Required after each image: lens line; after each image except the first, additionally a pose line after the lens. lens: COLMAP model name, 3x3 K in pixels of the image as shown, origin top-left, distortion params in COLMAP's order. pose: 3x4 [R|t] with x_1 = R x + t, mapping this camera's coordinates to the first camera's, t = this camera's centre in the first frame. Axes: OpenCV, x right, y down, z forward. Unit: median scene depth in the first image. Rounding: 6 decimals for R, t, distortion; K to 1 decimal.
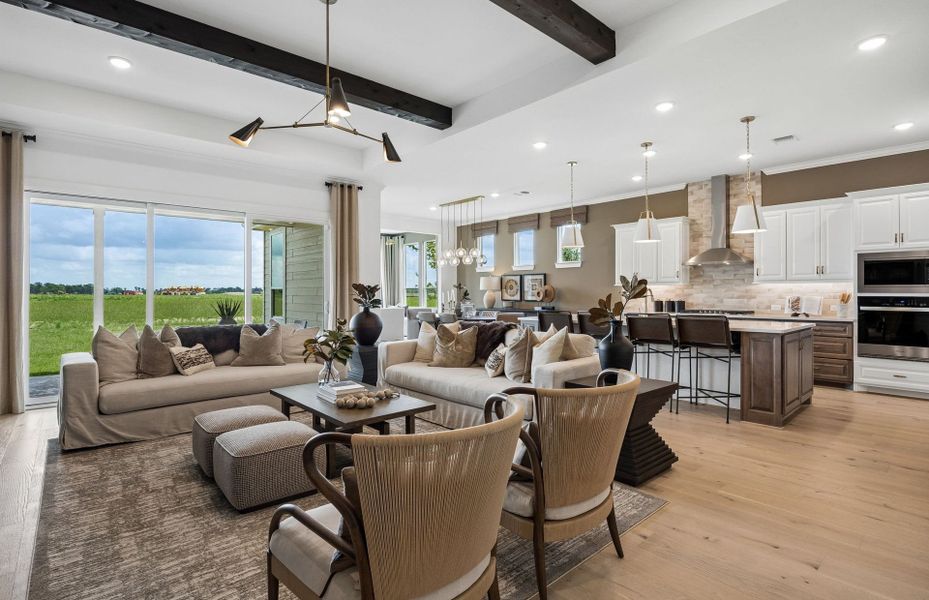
lens RADIAL K [[454.3, 0, 464.5], [0, 454.3, 300.0], [0, 0, 1]] dist [-0.001855, -0.000341]
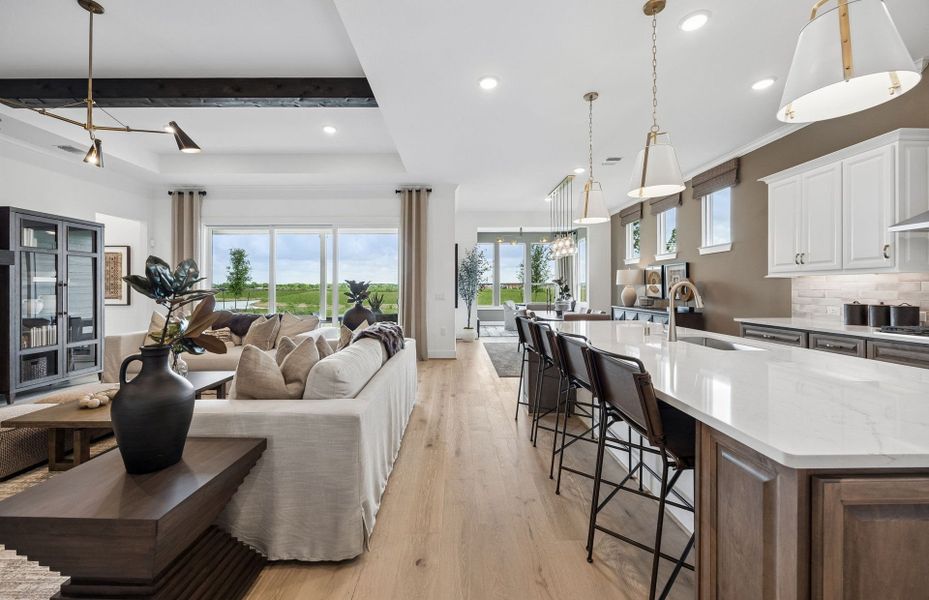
lens RADIAL K [[356.7, 0, 466.5], [0, 356.7, 291.3], [0, 0, 1]] dist [0.000927, 0.000012]
pose [[0.747765, 0.009173, -0.663901, 0.379944], [-0.011575, 0.999933, 0.000778, -0.008866], [0.663863, 0.007103, 0.747820, 0.406402]]
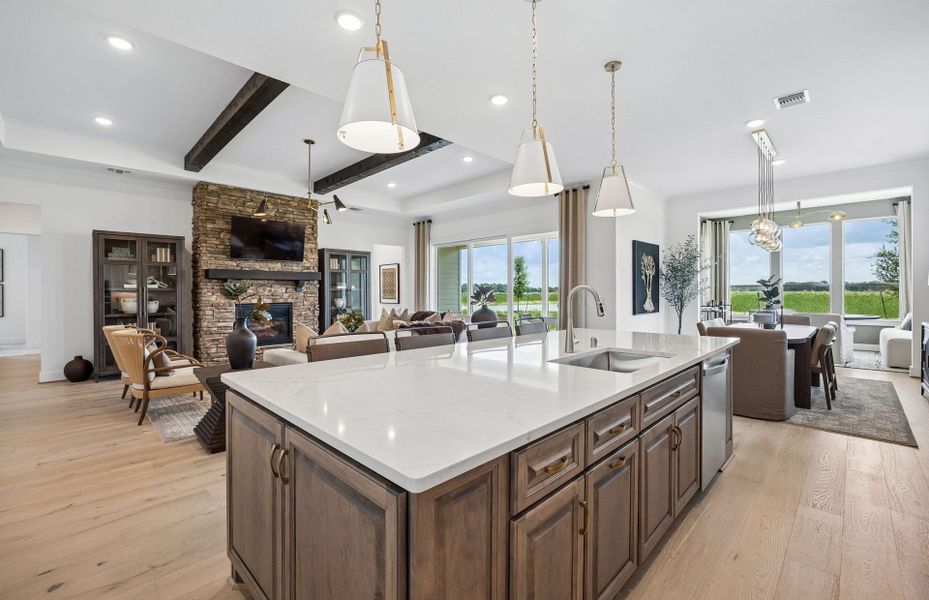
lens RADIAL K [[396.1, 0, 464.5], [0, 396.1, 300.0], [0, 0, 1]] dist [-0.002695, -0.000412]
pose [[0.050295, 0.024541, -0.998433, 0.602601], [-0.013795, 0.999620, 0.023876, -0.014433], [0.998639, 0.012572, 0.050614, 0.655725]]
